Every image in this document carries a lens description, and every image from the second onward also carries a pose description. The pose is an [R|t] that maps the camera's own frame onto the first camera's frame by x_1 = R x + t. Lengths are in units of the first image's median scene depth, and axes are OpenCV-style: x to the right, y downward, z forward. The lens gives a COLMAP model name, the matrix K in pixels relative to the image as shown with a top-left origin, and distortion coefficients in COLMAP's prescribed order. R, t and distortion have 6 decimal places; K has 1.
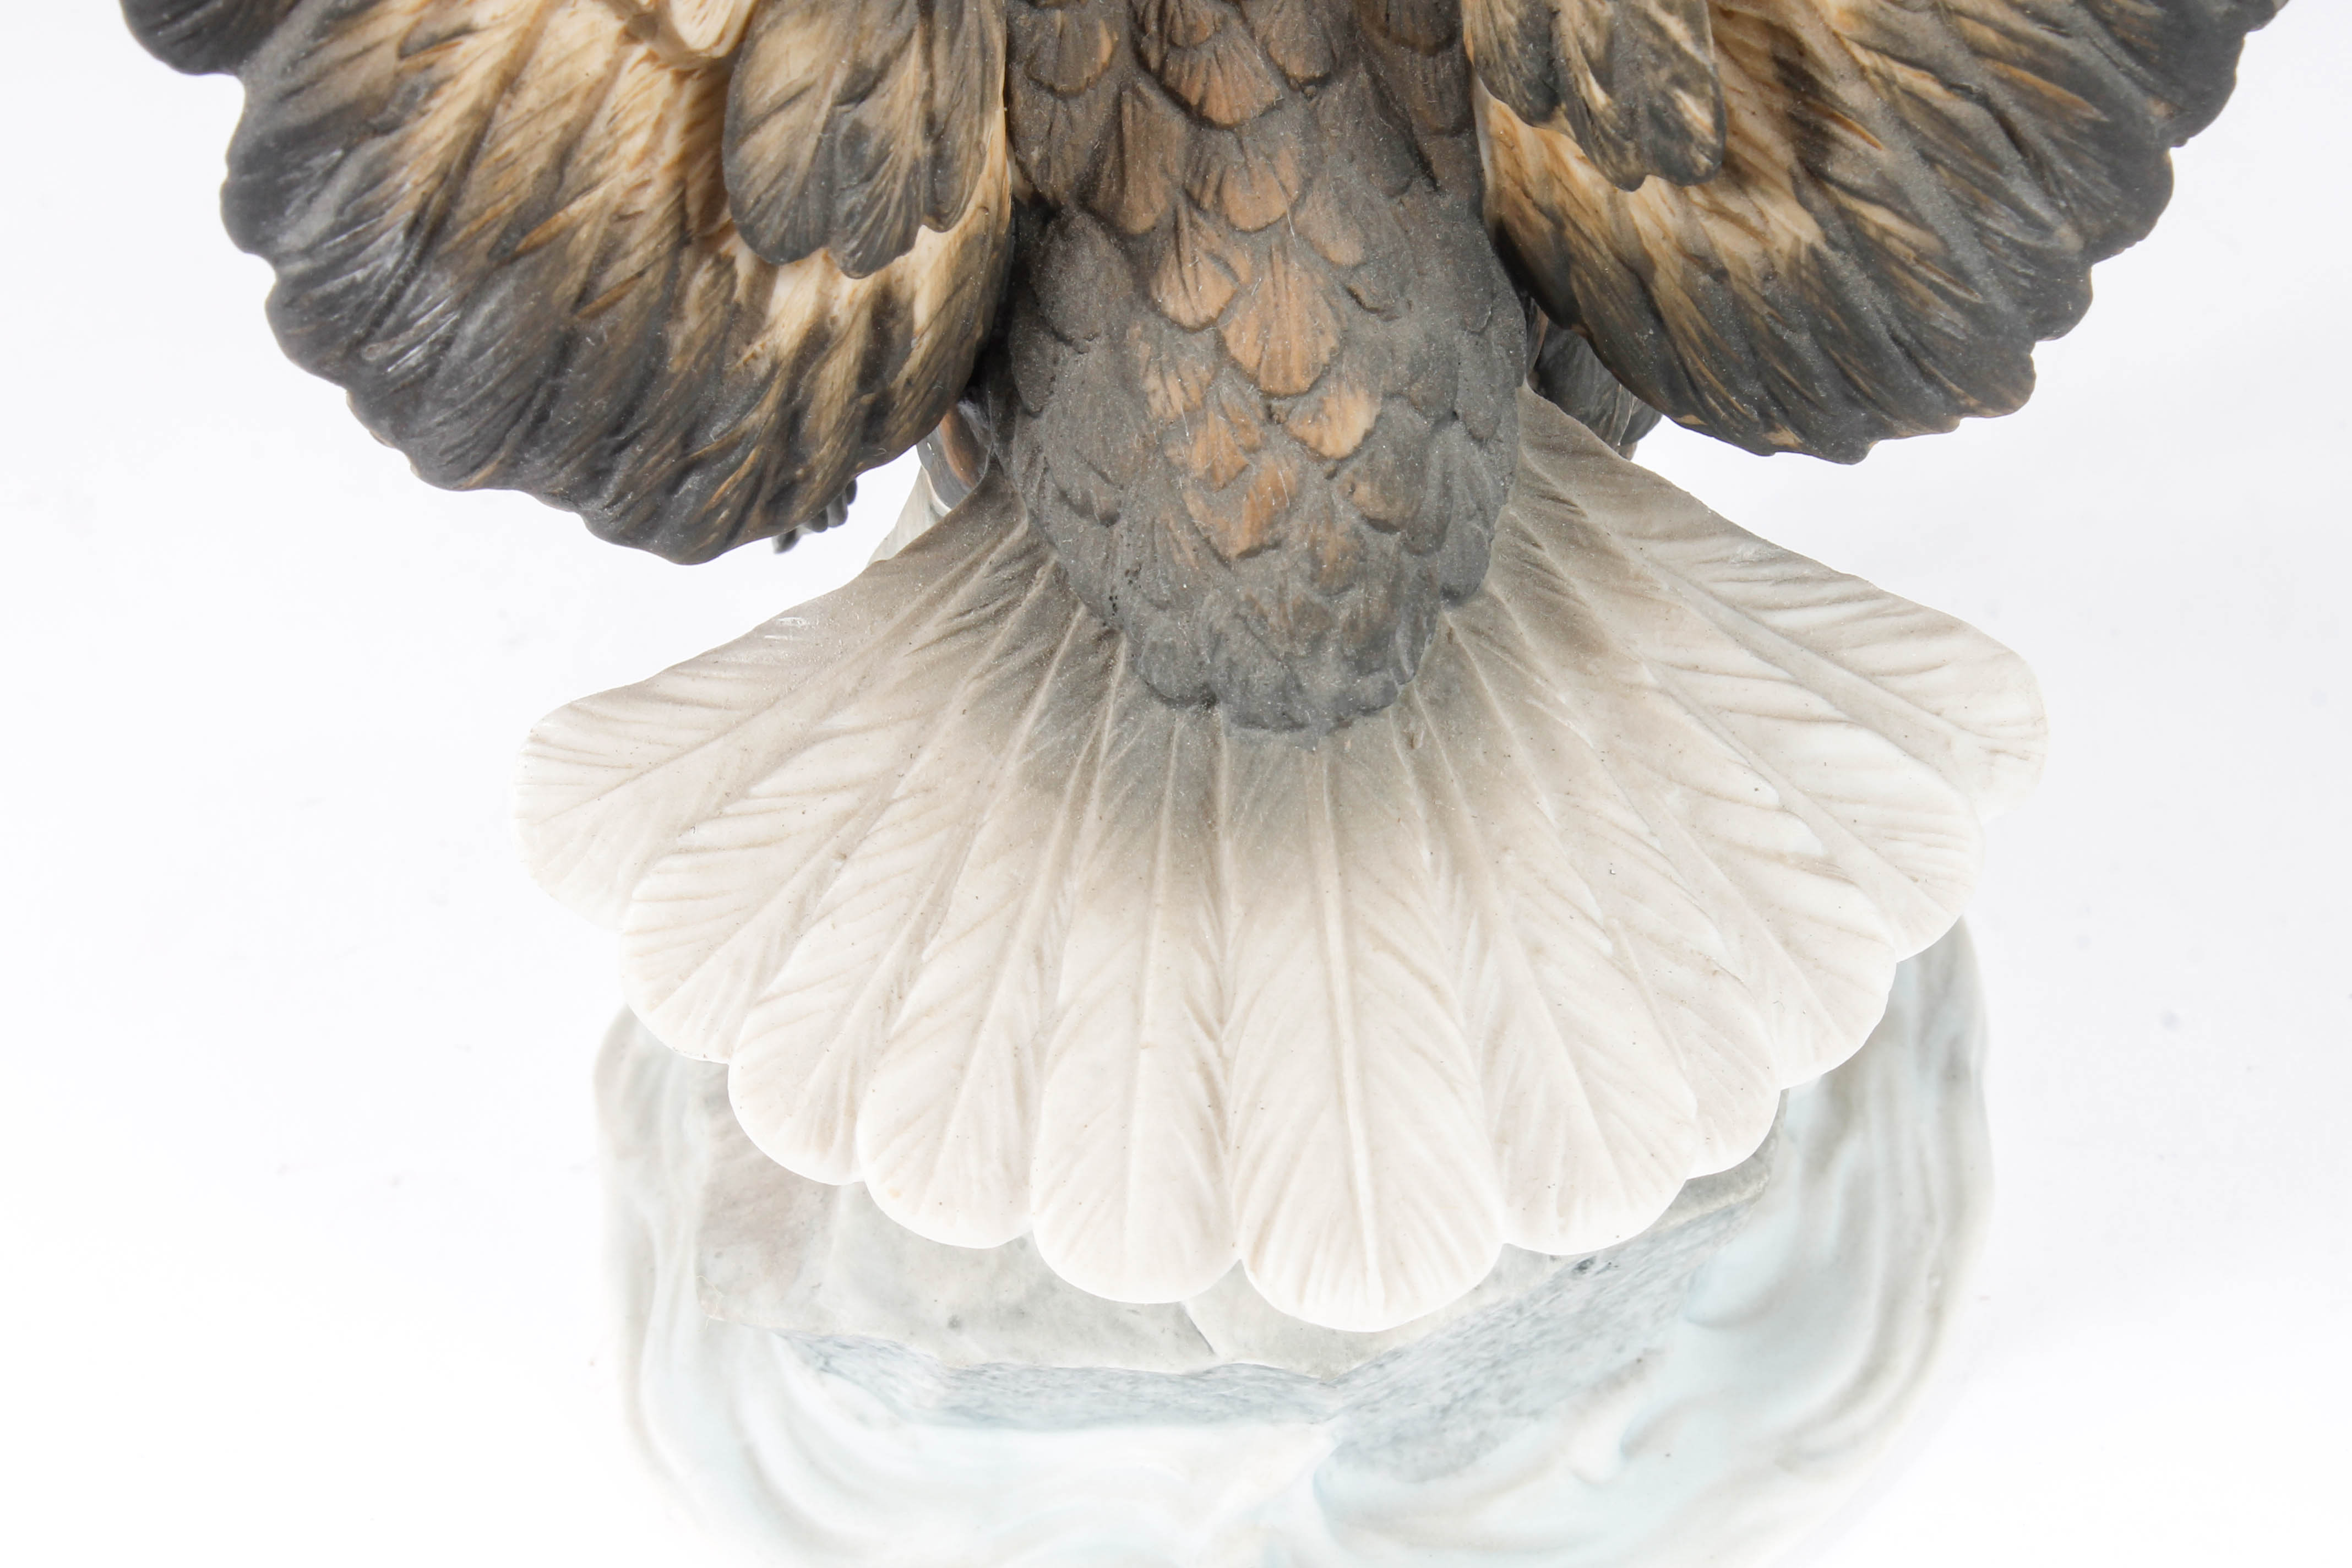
lens RADIAL K [[5389.8, 0, 1178.6], [0, 5389.8, 812.5], [0, 0, 1]] dist [0.035749, 0.229088]
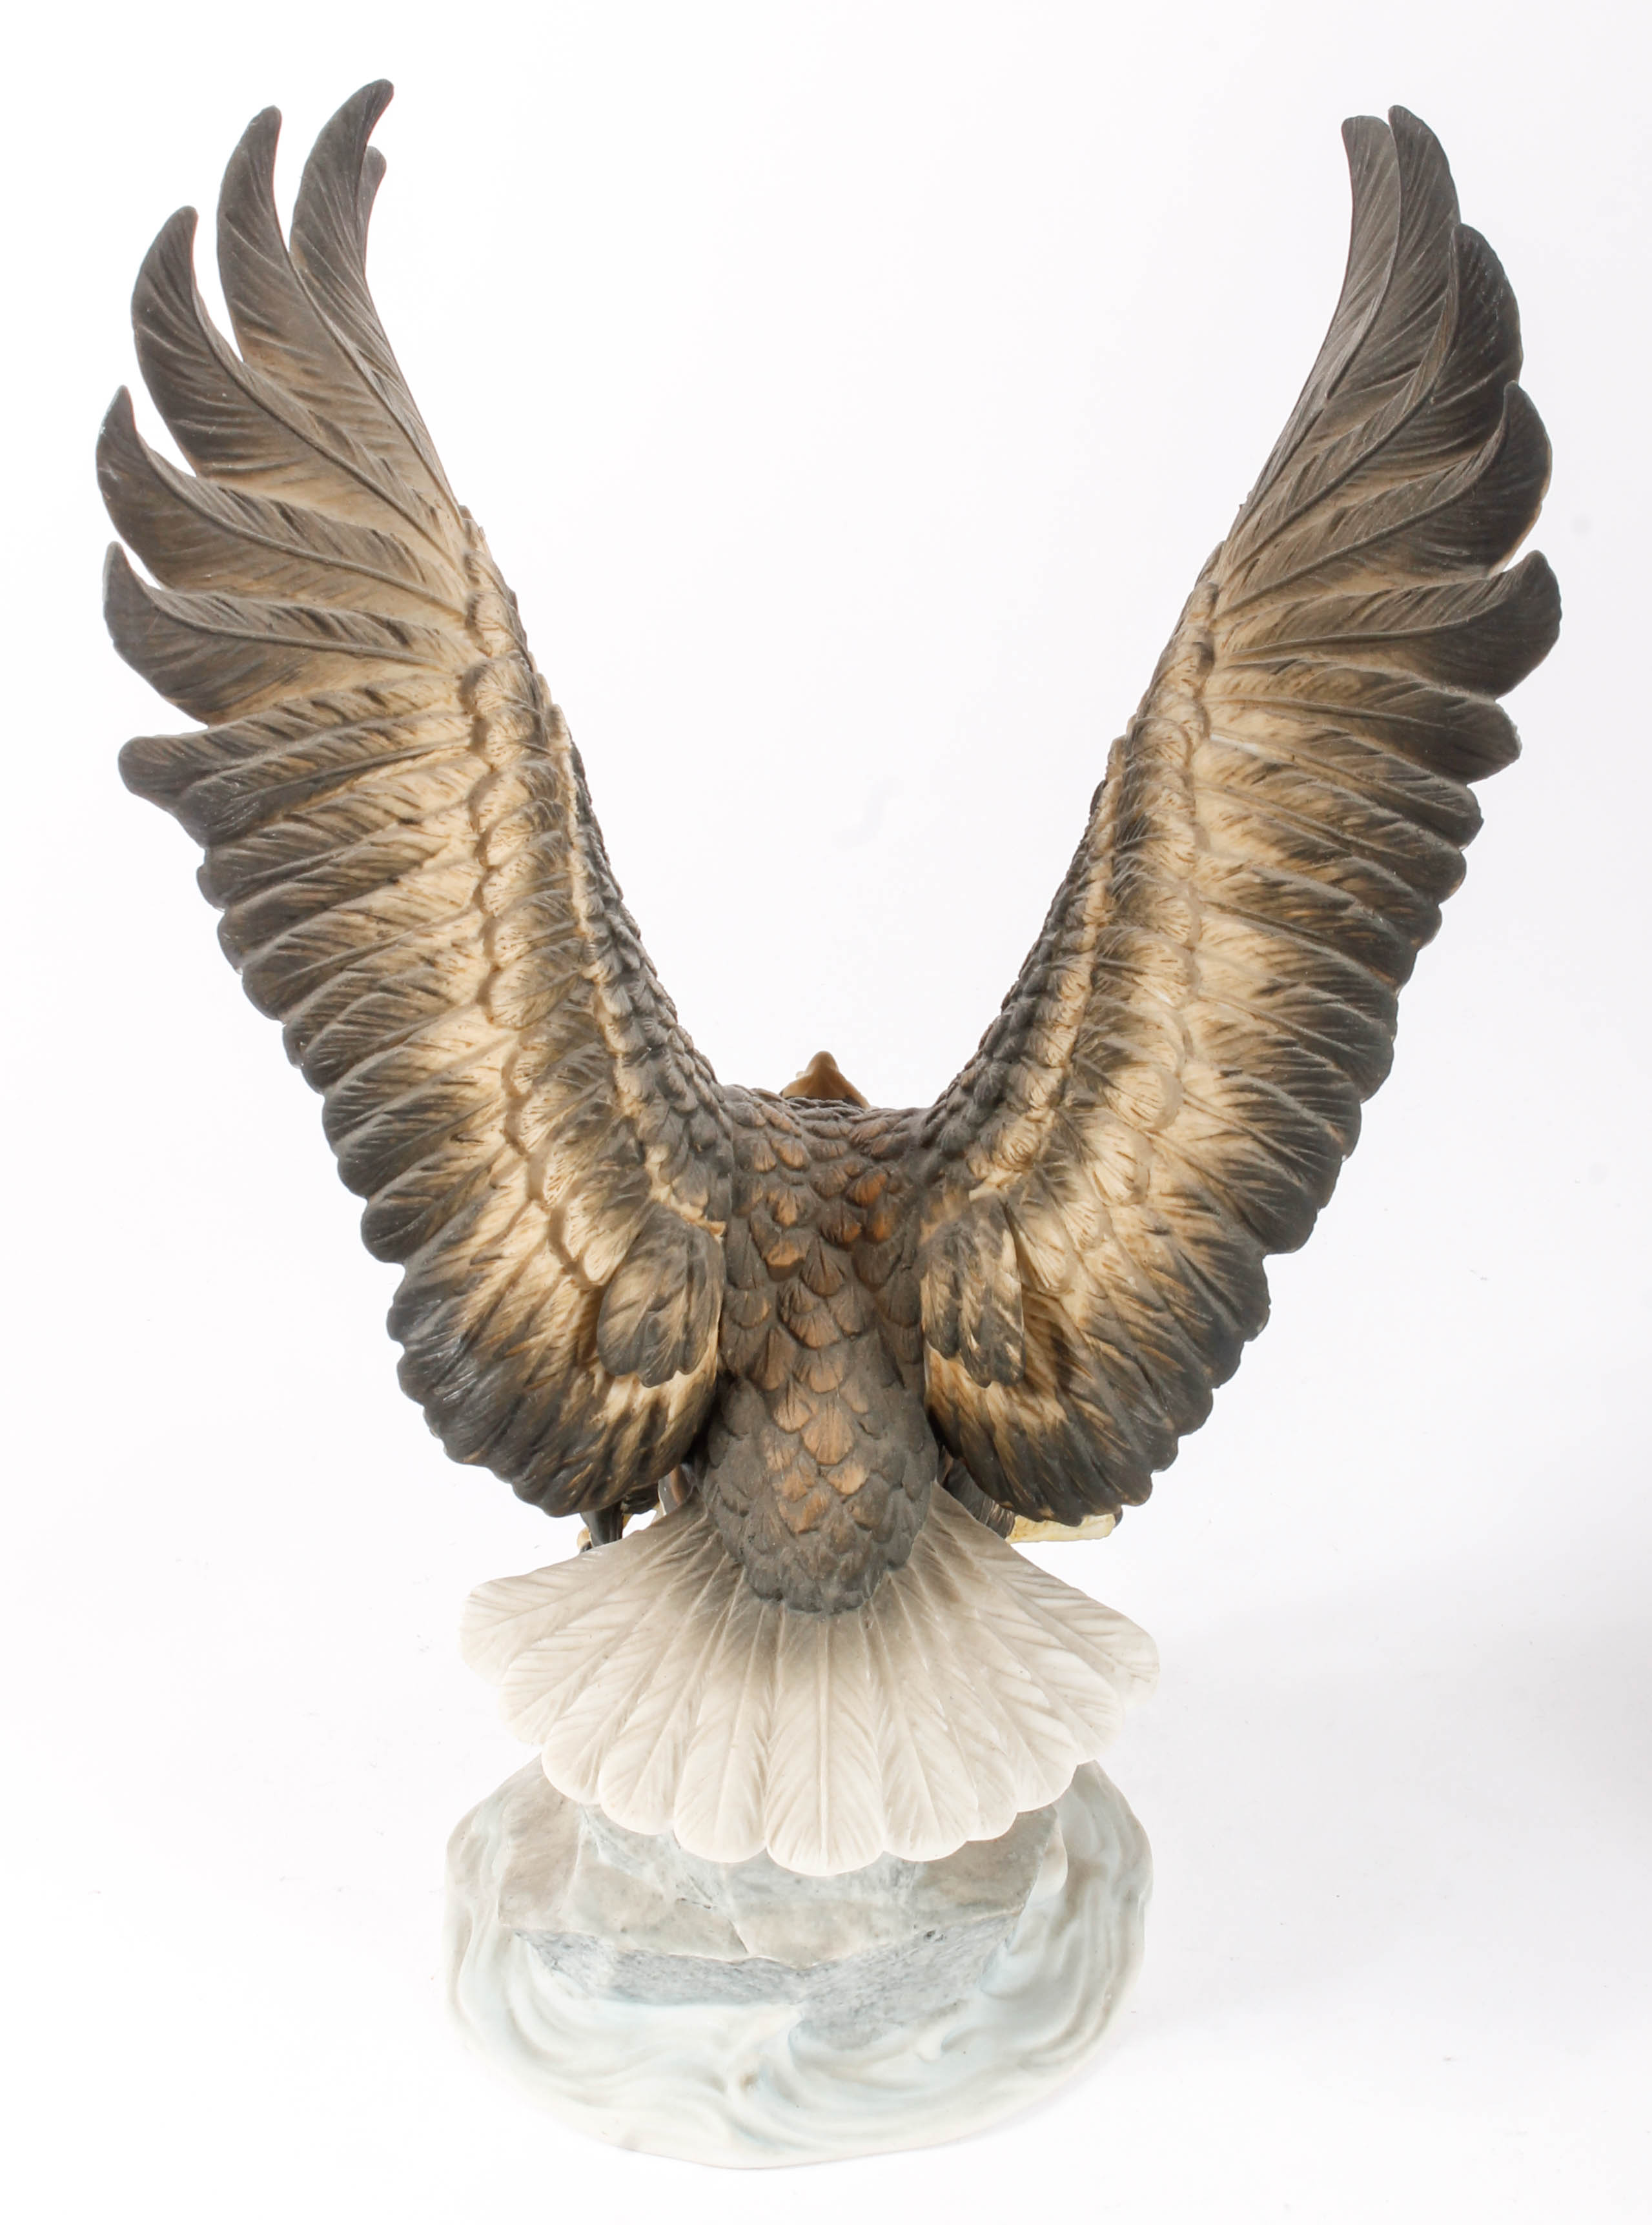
lens RADIAL K [[4440.0, 0, 826.0], [0, 4440.0, 1112.5], [0, 0, 1]] dist [0.003044, 0.272103]
pose [[0.994183, 0.107051, -0.011852, 0.025495], [-0.106334, 0.958065, -0.266093, 0.276935], [-0.017131, 0.265805, 0.963875, -0.837072]]
